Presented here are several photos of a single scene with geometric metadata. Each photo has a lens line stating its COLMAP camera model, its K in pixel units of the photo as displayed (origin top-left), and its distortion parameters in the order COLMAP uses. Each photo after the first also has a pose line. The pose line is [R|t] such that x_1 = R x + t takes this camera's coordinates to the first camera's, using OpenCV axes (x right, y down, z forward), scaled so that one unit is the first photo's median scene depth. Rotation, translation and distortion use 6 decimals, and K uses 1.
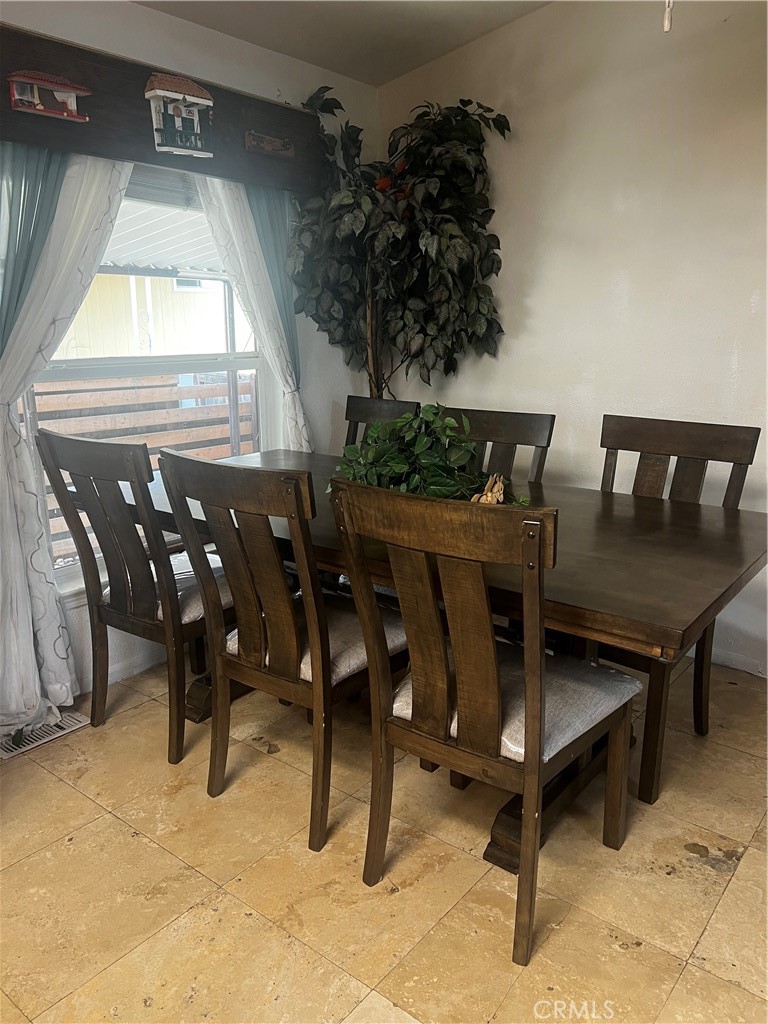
lens RADIAL K [[773.5, 0, 384.0], [0, 773.5, 512.0], [0, 0, 1]] dist [-0.000609, -0.003732]
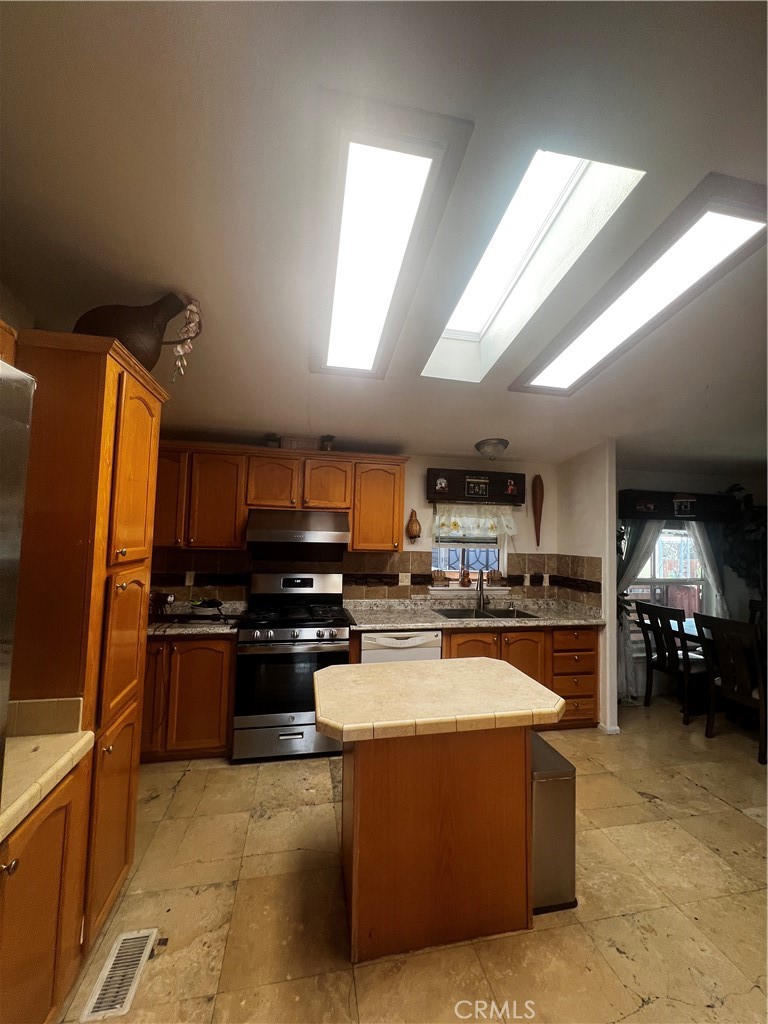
lens RADIAL K [[410.4, 0, 384.3], [0, 410.4, 508.8], [0, 0, 1]] dist [0.000001, 0.000107]
pose [[0.767752, -0.021867, -0.640374, -0.118965], [-0.175774, 0.953889, -0.243310, 0.111294], [0.616167, 0.299362, 0.728506, -0.877330]]
